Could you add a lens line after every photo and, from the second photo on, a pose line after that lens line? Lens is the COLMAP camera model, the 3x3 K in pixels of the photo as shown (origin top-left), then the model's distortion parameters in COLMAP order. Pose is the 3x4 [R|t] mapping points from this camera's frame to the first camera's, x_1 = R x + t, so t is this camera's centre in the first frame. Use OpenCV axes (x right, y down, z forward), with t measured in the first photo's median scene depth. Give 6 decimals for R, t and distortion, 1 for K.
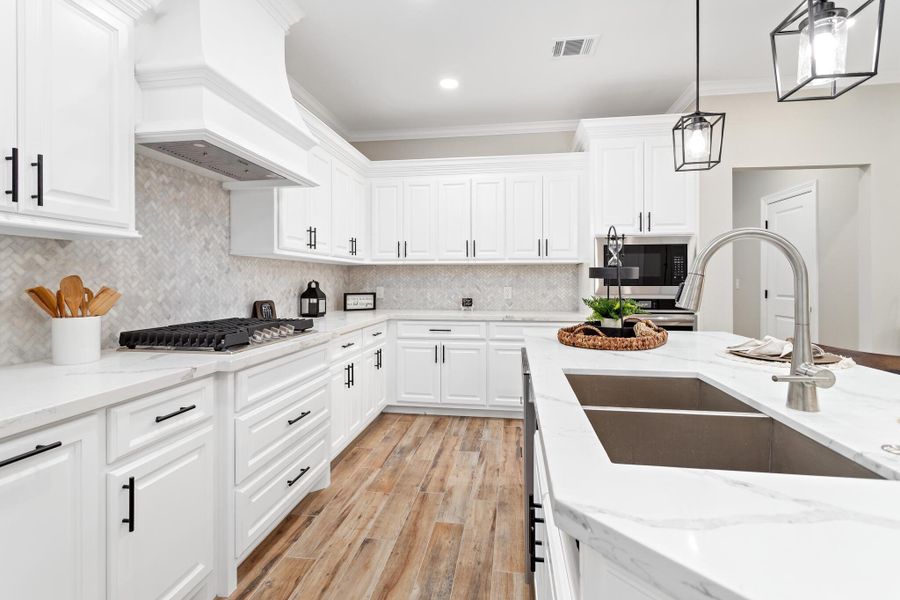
lens RADIAL K [[428.4, 0, 458.3], [0, 428.4, 280.5], [0, 0, 1]] dist [-0.000912, 0.000370]
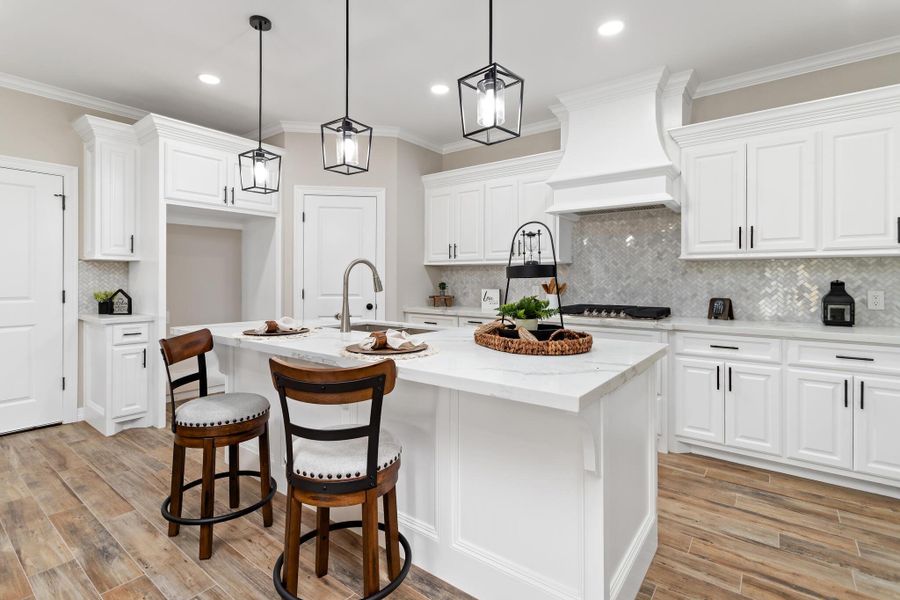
lens RADIAL K [[428.4, 0, 441.1], [0, 428.4, 280.7], [0, 0, 1]] dist [-0.000912, 0.000370]
pose [[-0.503365, 0.003512, -0.864066, 0.902538], [-0.000863, 0.999989, 0.004567, -0.004179], [0.864073, 0.003045, -0.503357, 0.927547]]
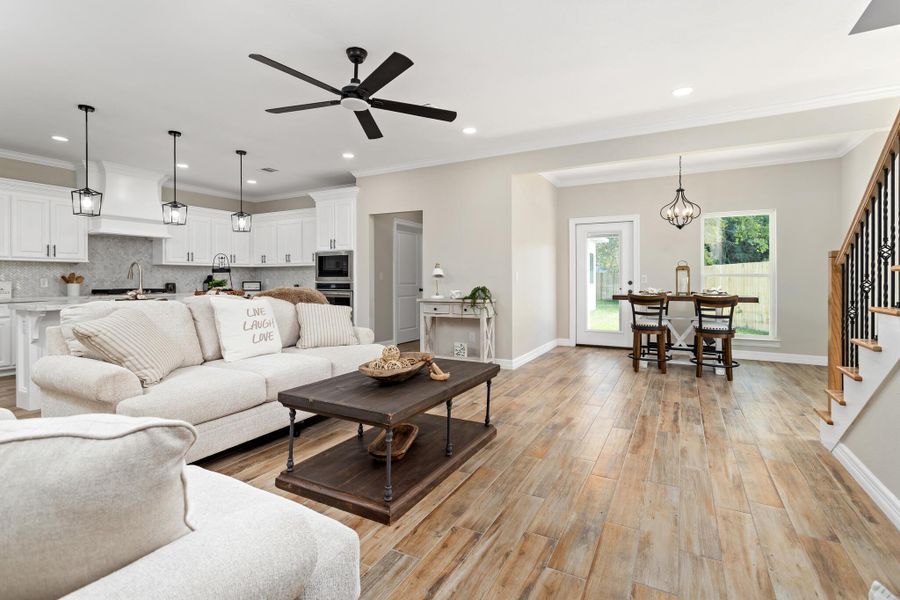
lens RADIAL K [[428.4, 0, 452.7], [0, 428.4, 279.9], [0, 0, 1]] dist [-0.000912, 0.000370]
pose [[0.936450, 0.000676, -0.350800, 1.926631], [0.000731, 0.999992, 0.003877, 0.021341], [0.350800, -0.003887, 0.936442, -0.735638]]
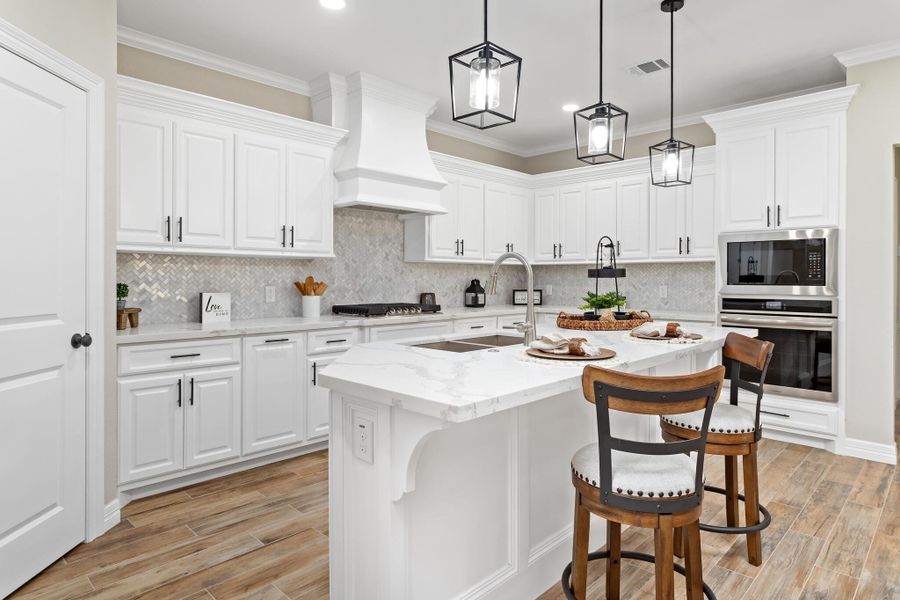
lens RADIAL K [[548.6, 0, 471.3], [0, 548.6, 270.1], [0, 0, 1]] dist [0.045227, -0.000201]
pose [[0.823171, -0.006952, -0.567750, 0.707297], [-0.002156, 0.999880, -0.015369, -0.000866], [0.567789, 0.013875, 0.823057, -0.428800]]
